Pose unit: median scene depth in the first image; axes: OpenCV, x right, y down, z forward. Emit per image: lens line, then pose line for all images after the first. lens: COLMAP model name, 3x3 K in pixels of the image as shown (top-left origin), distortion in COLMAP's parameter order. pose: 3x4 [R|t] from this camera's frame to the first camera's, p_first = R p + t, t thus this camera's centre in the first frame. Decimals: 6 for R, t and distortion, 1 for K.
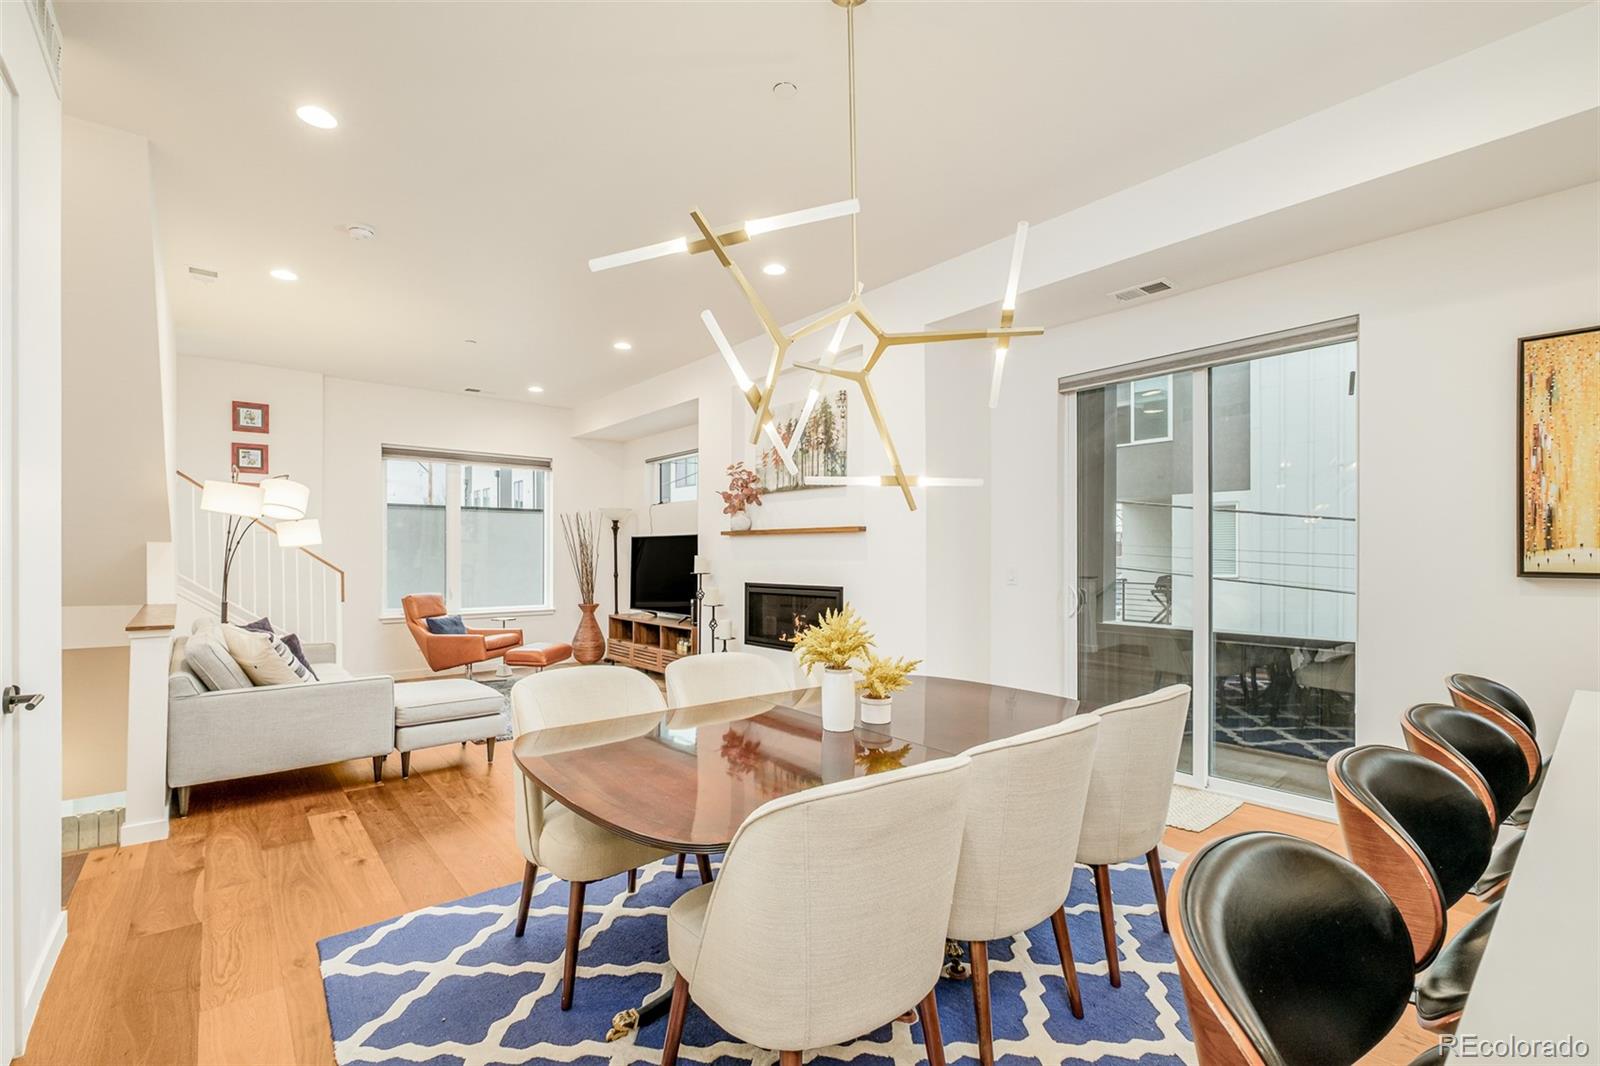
lens RADIAL K [[696.2, 0, 787.3], [0, 696.2, 559.9], [0, 0, 1]] dist [-0.005072, -0.000006]
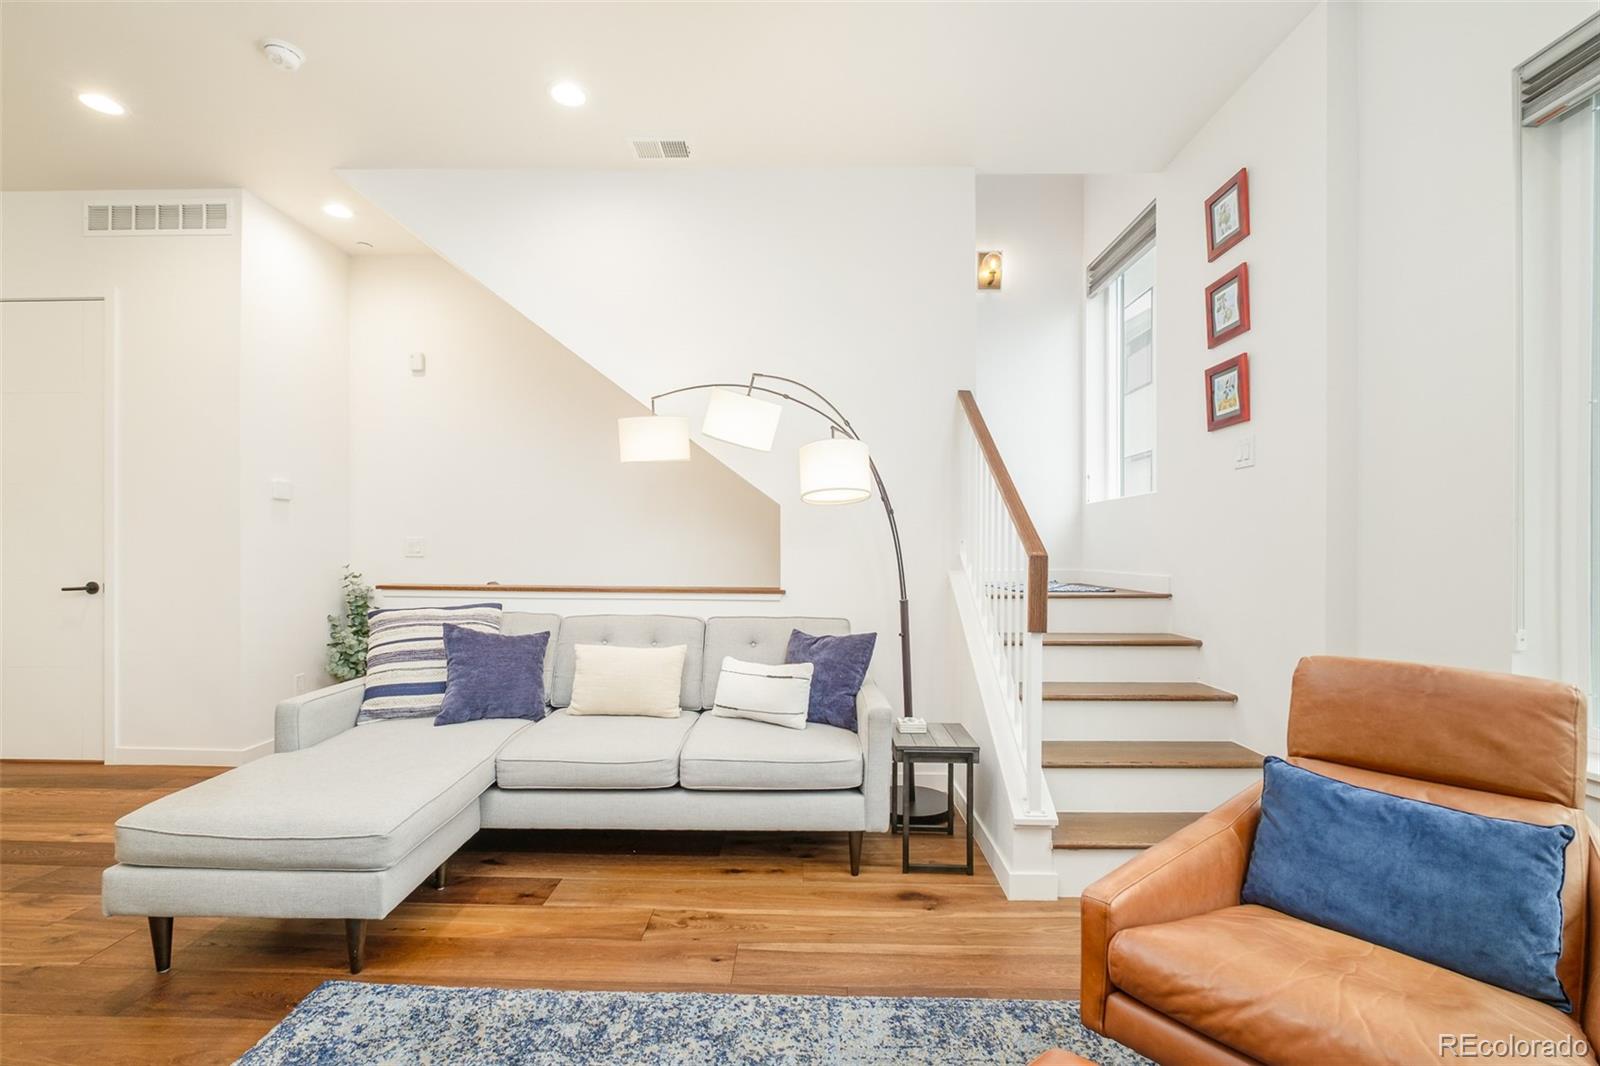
lens RADIAL K [[696.2, 0, 789.6], [0, 696.2, 556.0], [0, 0, 1]] dist [-0.005072, -0.000006]
pose [[-0.654722, 0.007996, -0.755828, -0.227266], [-0.005466, 0.999868, 0.015313, 0.010155], [0.755850, 0.014157, -0.654591, 1.015994]]
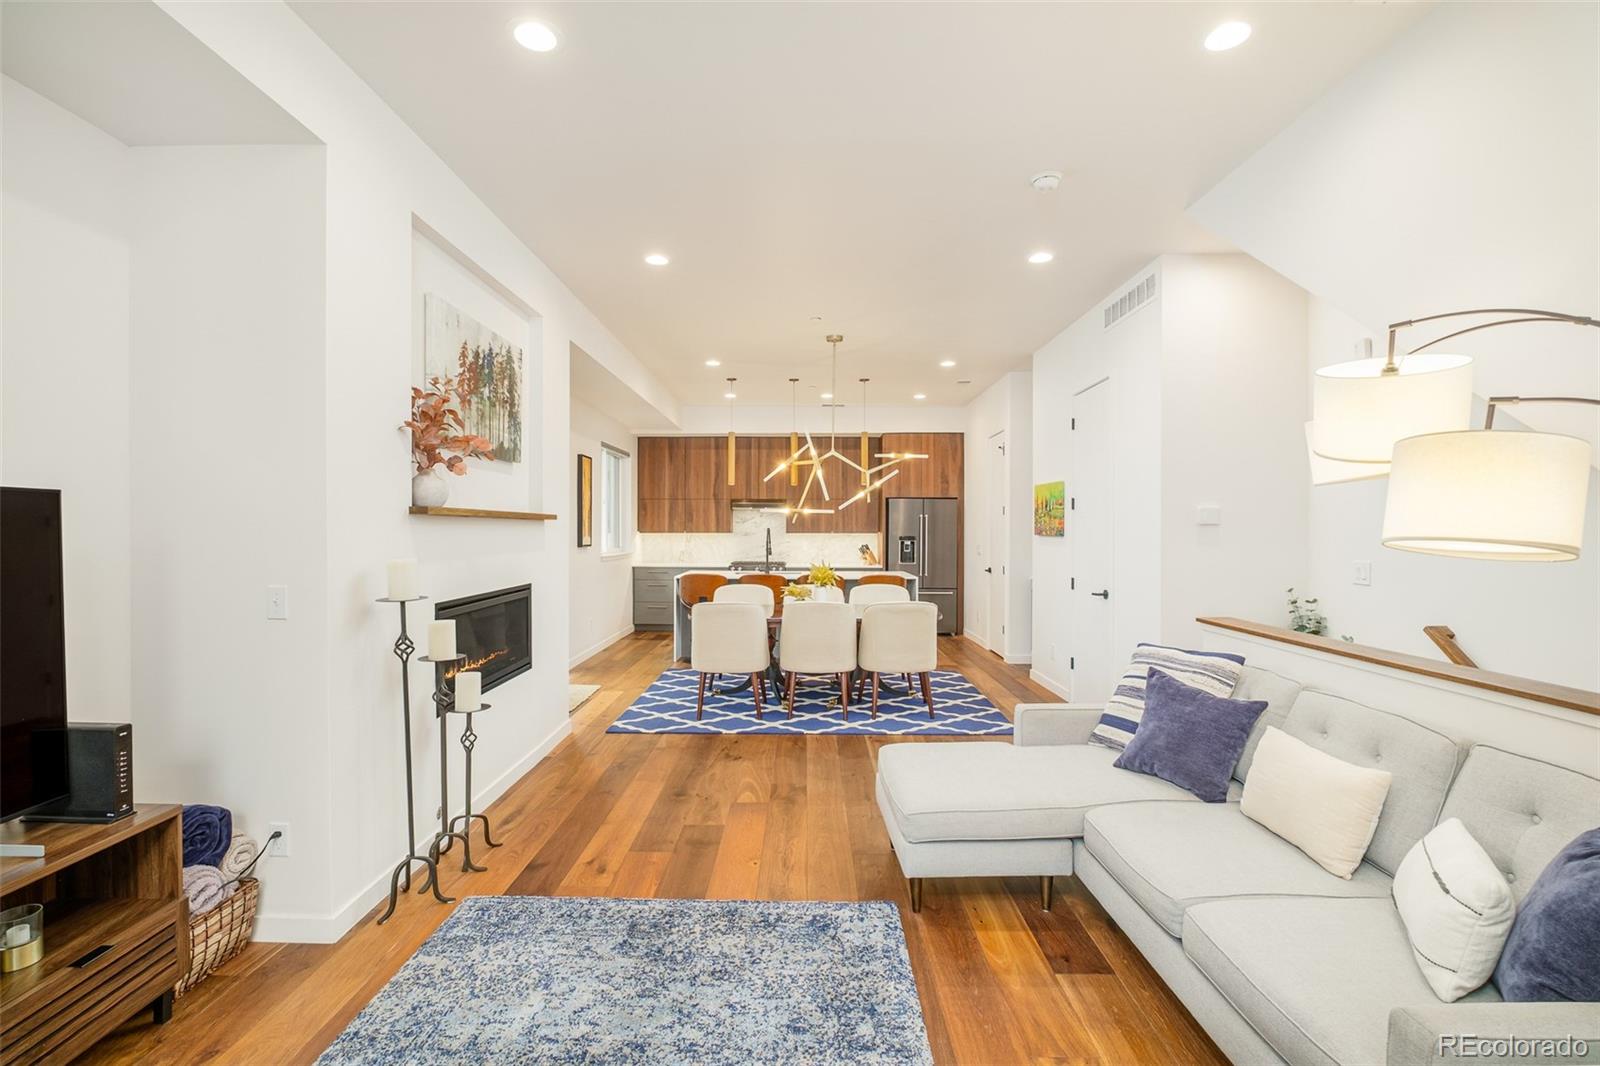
lens RADIAL K [[743.6, 0, 808.7], [0, 743.6, 521.9], [0, 0, 1]] dist [0.000688, -0.000173]
pose [[-0.778152, 0.008133, 0.628023, -0.531323], [-0.000934, 0.999900, -0.014107, -0.018543], [-0.628075, -0.011564, -0.778067, 1.049096]]
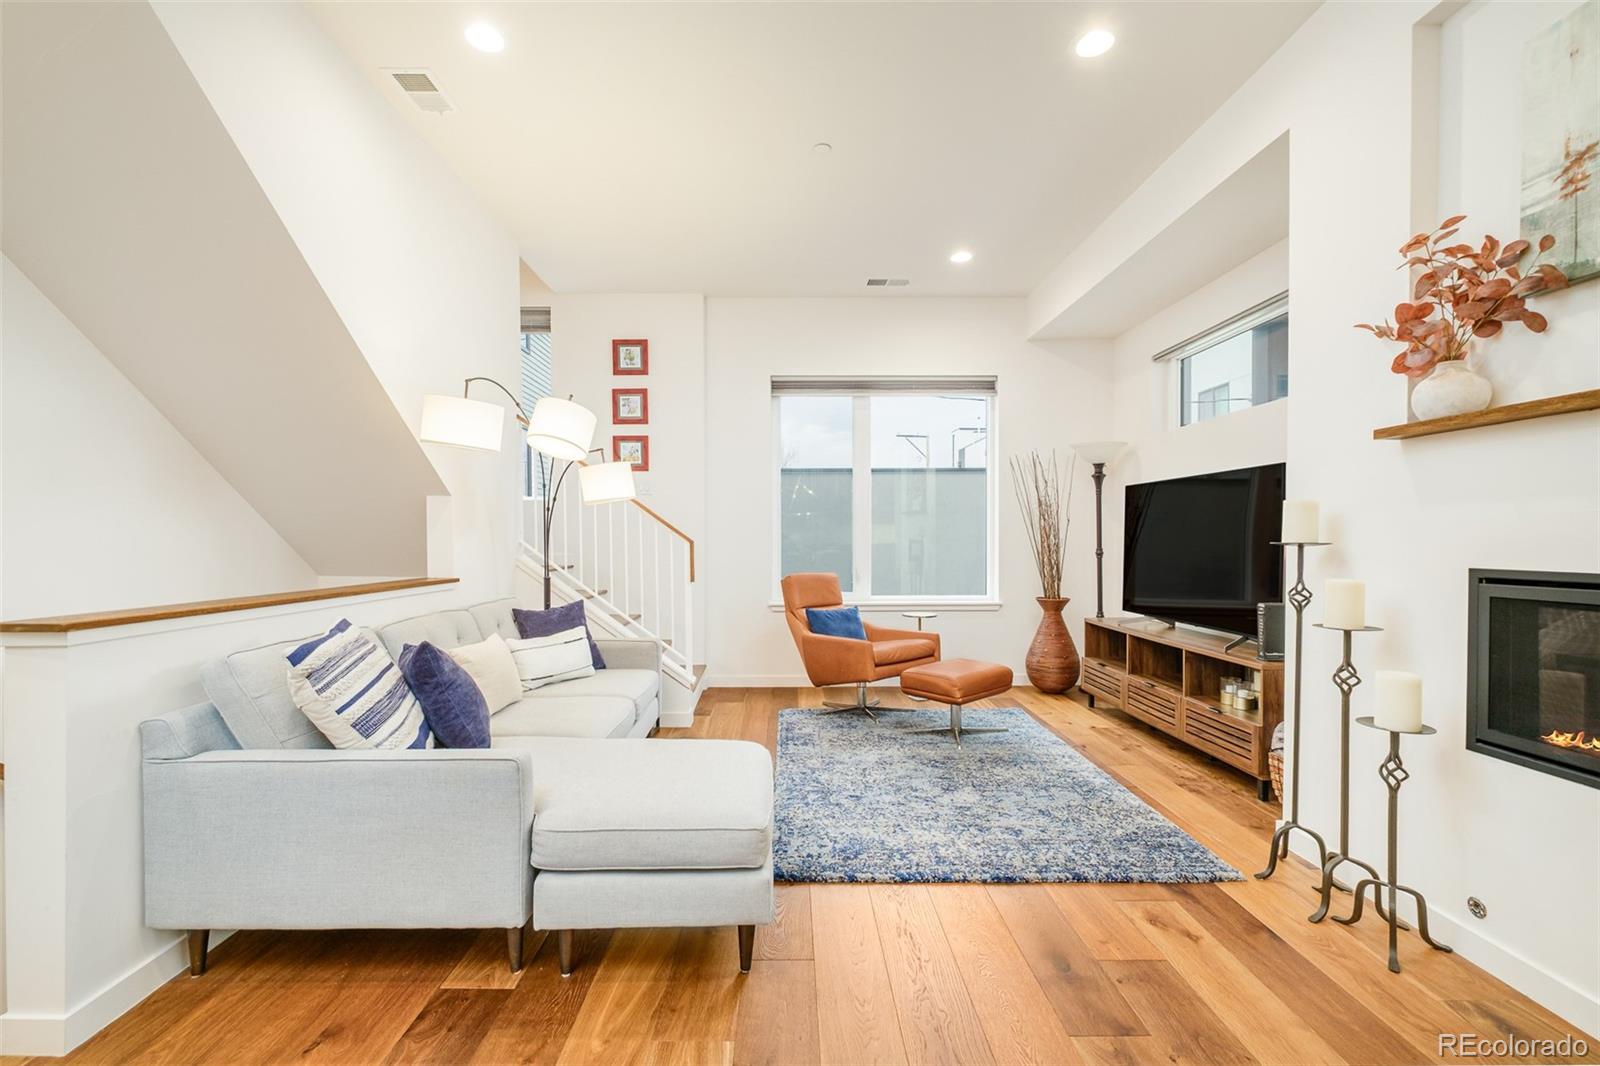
lens RADIAL K [[696.2, 0, 792.0], [0, 696.2, 546.2], [0, 0, 1]] dist [-0.005072, -0.000006]
pose [[0.775794, 0.003999, -0.630974, -0.087204], [-0.001425, 0.999988, 0.004586, 0.017022], [0.630985, -0.002659, 0.775790, 0.442817]]
